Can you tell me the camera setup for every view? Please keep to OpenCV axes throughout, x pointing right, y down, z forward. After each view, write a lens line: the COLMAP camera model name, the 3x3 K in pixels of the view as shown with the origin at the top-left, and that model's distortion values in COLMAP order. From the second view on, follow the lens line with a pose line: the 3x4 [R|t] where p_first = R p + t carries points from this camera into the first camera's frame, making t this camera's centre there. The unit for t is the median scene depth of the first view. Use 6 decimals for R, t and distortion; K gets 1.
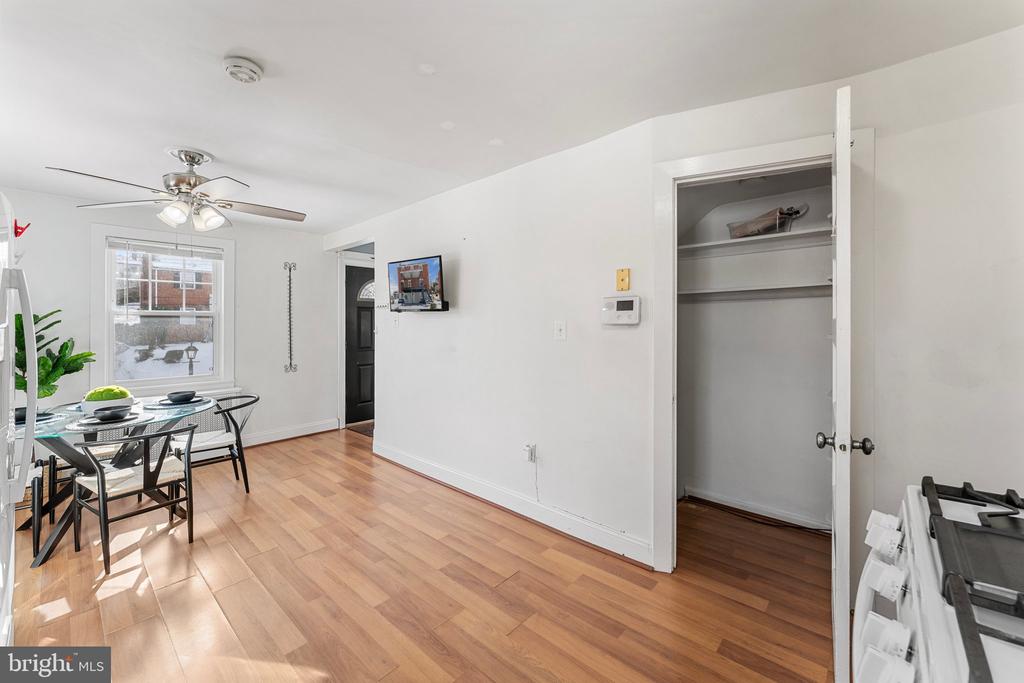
lens RADIAL K [[416.7, 0, 508.6], [0, 416.7, 343.2], [0, 0, 1]] dist [-0.007858, -0.000308]
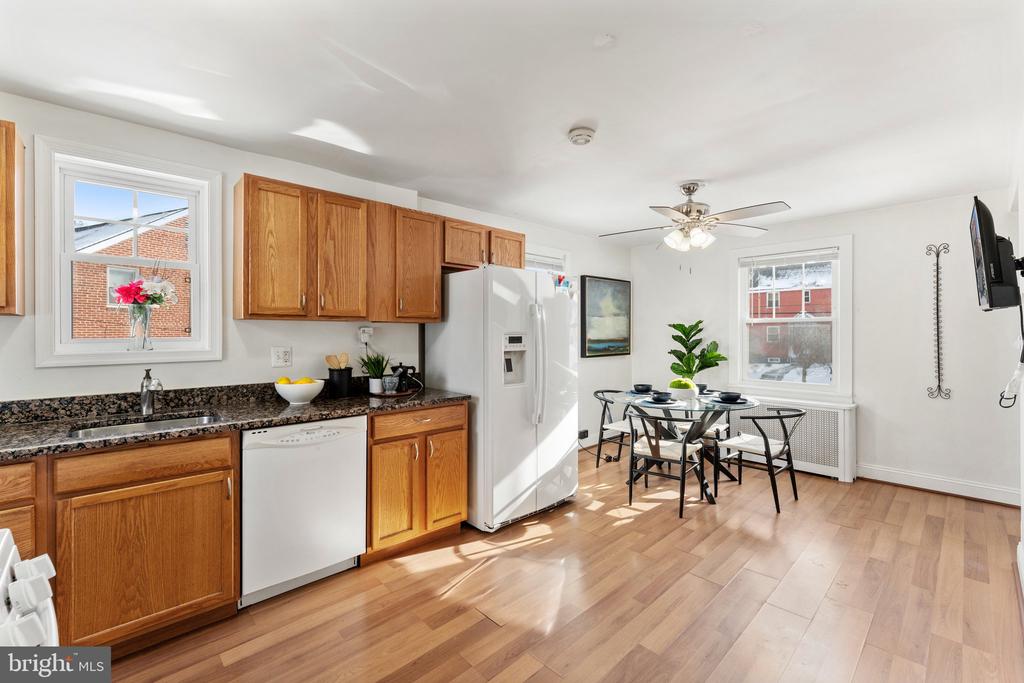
lens RADIAL K [[435.0, 0, 505.1], [0, 435.0, 337.2], [0, 0, 1]] dist [-0.006317, 0.000280]
pose [[-0.082170, 0.015335, -0.996500, 0.404086], [-0.044807, 0.998814, 0.019065, -0.023577], [0.995611, 0.046217, -0.081385, 0.483906]]
